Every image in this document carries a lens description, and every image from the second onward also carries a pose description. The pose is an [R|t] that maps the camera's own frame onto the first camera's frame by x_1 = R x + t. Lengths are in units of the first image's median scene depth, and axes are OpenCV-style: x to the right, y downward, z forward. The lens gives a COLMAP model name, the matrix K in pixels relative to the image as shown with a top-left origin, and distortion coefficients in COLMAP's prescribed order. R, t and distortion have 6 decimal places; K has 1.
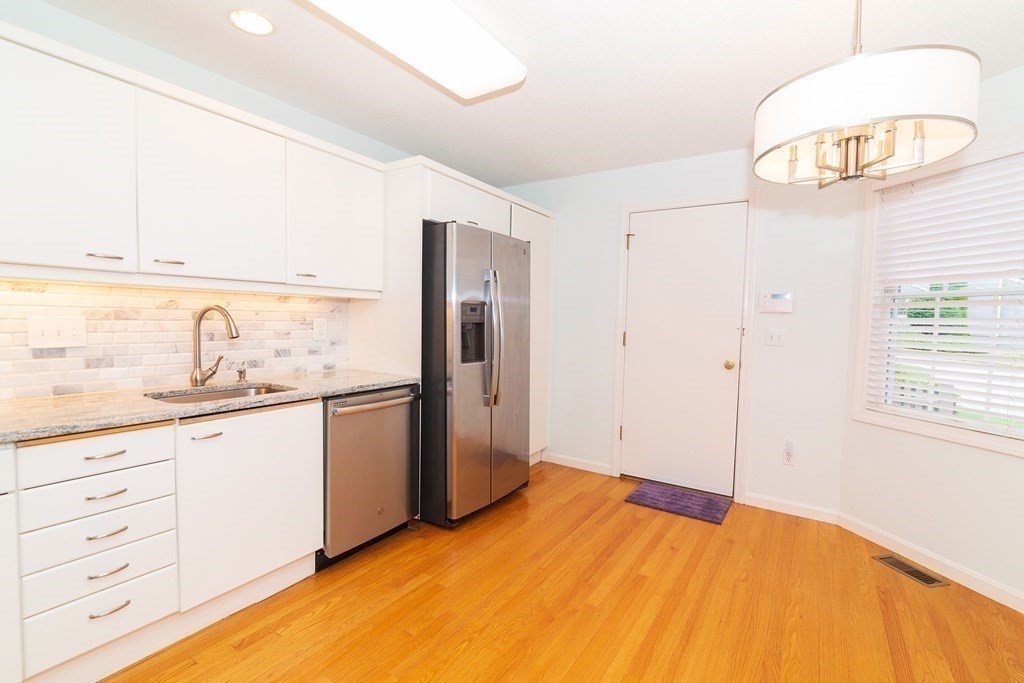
lens RADIAL K [[466.9, 0, 508.7], [0, 466.9, 344.5], [0, 0, 1]] dist [0.000345, -0.000122]
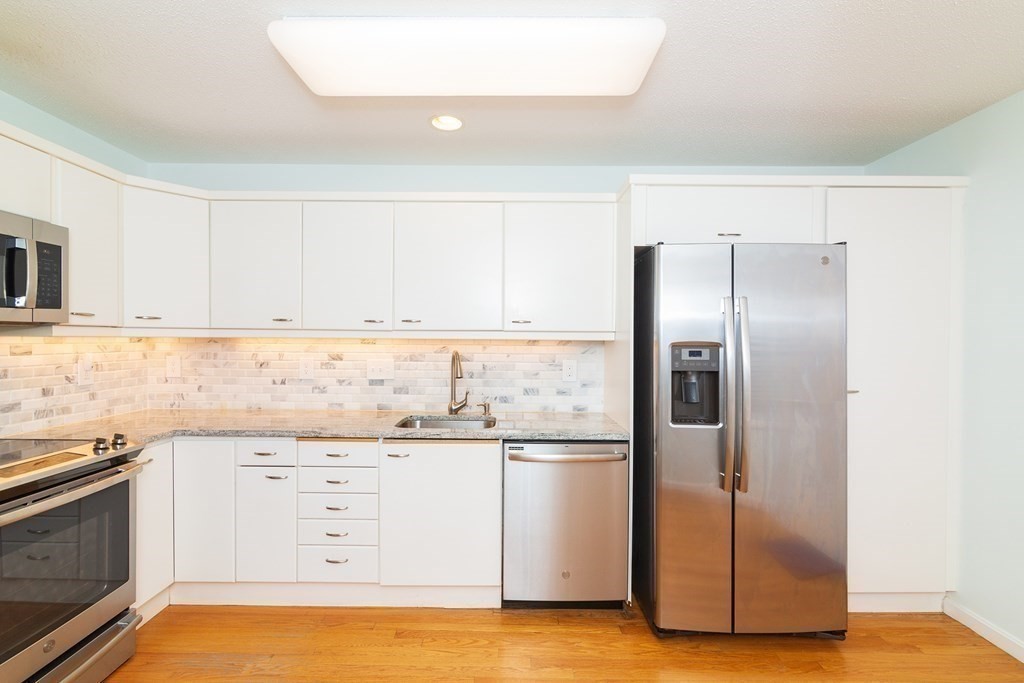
lens RADIAL K [[466.9, 0, 508.7], [0, 466.9, 344.5], [0, 0, 1]] dist [0.000345, -0.000122]
pose [[0.542730, -0.005162, -0.839892, 0.404511], [-0.043654, 0.998456, -0.034346, -0.052412], [0.838772, 0.055305, 0.541666, 0.360639]]
